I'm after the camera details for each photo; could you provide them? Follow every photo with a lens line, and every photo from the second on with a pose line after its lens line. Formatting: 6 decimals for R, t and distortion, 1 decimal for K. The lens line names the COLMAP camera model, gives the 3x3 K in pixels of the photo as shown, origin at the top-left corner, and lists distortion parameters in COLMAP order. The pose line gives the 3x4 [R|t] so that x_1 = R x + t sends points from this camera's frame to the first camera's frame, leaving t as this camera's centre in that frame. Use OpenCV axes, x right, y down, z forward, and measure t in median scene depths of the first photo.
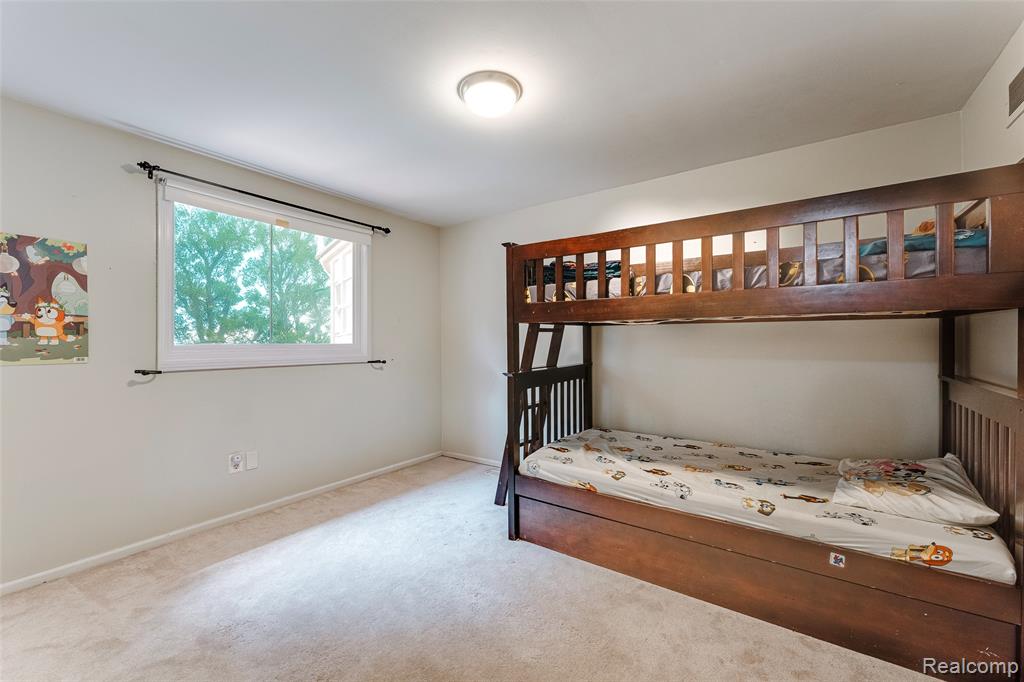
lens RADIAL K [[409.3, 0, 512.0], [0, 409.3, 341.0], [0, 0, 1]] dist [0.000453, -0.000010]
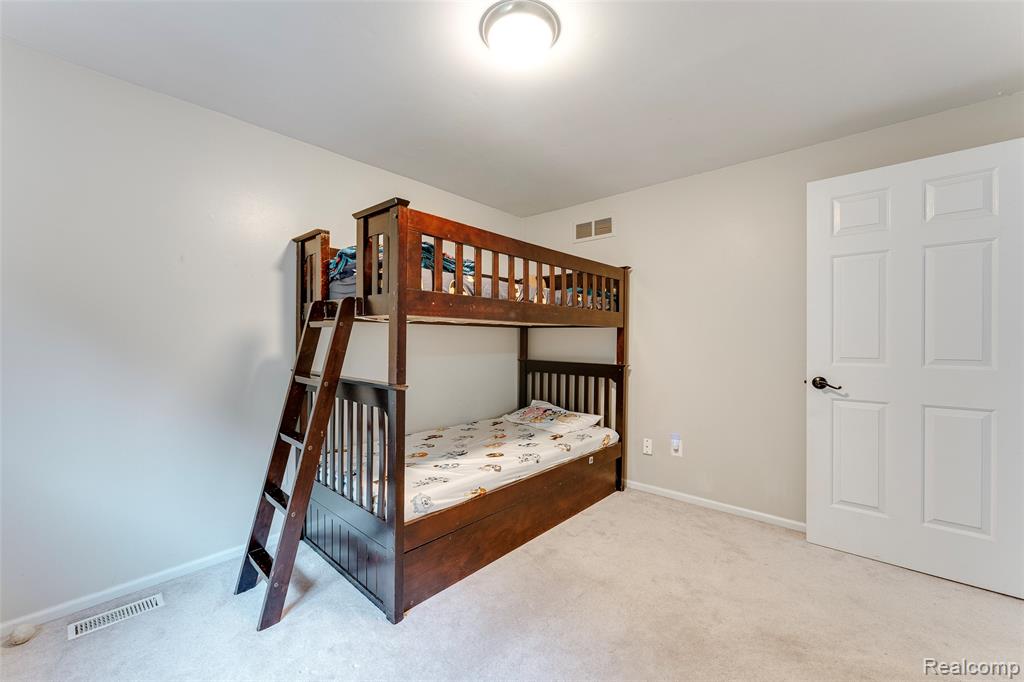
lens RADIAL K [[409.3, 0, 512.0], [0, 409.3, 341.0], [0, 0, 1]] dist [0.000453, -0.000010]
pose [[0.120379, -0.003820, 0.992721, -0.749683], [-0.003539, 0.999985, 0.004277, -0.002473], [-0.992722, -0.004028, 0.120364, 0.799987]]
